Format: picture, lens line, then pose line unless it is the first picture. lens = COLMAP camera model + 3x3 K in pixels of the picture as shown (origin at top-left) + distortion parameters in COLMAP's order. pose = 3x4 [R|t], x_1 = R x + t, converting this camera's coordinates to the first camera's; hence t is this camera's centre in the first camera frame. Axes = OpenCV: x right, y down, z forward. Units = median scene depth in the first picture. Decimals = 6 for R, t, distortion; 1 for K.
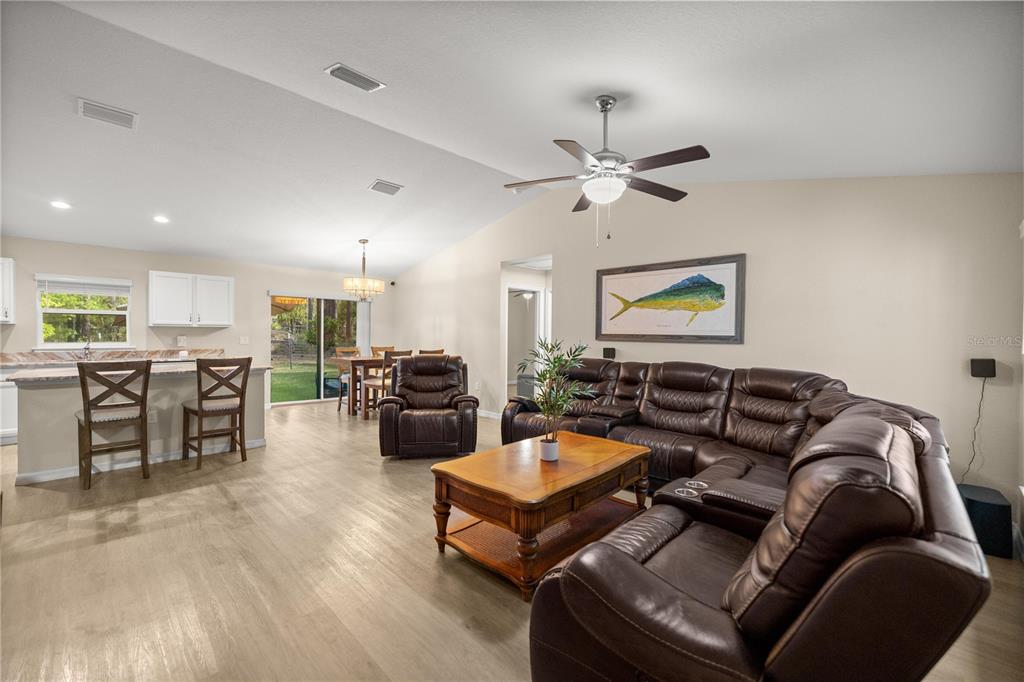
lens RADIAL K [[428.8, 0, 512.0], [0, 428.8, 341.0], [0, 0, 1]] dist [0.002088, 0.000166]
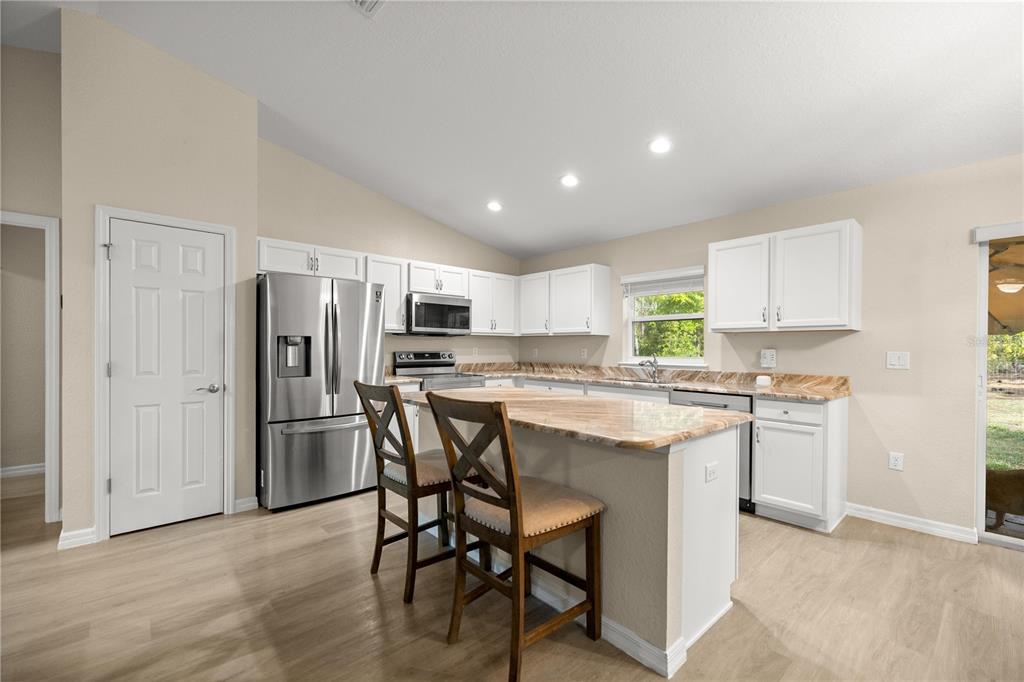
lens RADIAL K [[435.2, 0, 511.0], [0, 435.2, 346.3], [0, 0, 1]] dist [0.002038, 0.000096]
pose [[-0.054138, -0.009793, -0.998485, -0.208905], [-0.022833, 0.999703, -0.008567, -0.003161], [0.998272, 0.022334, -0.054345, 0.807057]]
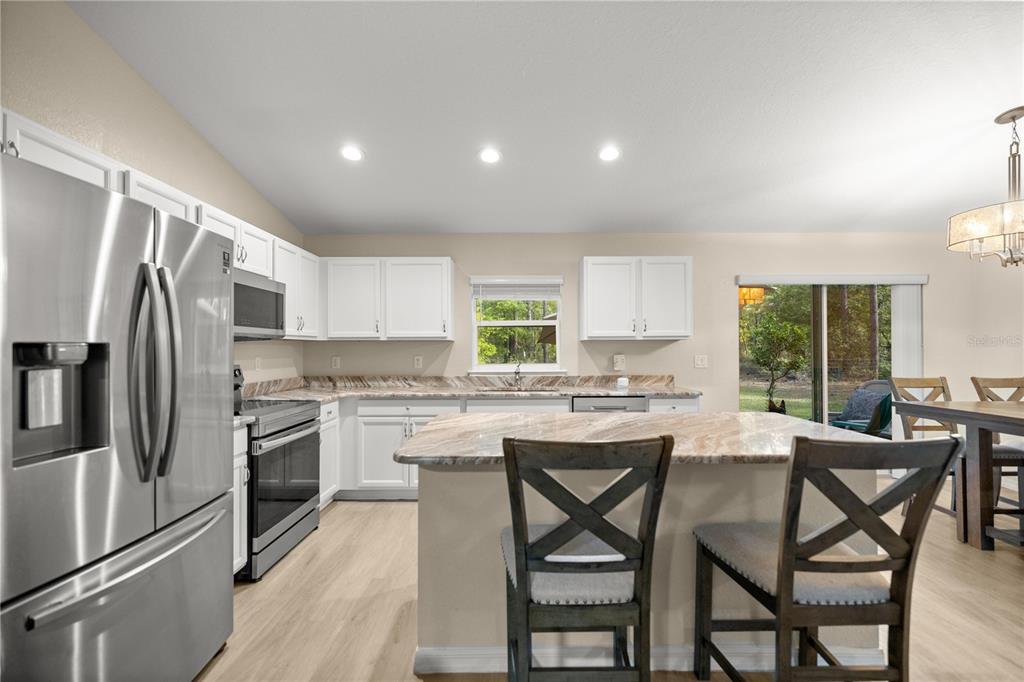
lens RADIAL K [[435.2, 0, 511.0], [0, 435.2, 346.3], [0, 0, 1]] dist [0.002038, 0.000096]
pose [[0.705174, -0.015823, -0.708858, -0.480628], [-0.002316, 0.999694, -0.024619, -0.008872], [0.709031, 0.019002, 0.704921, 0.479369]]
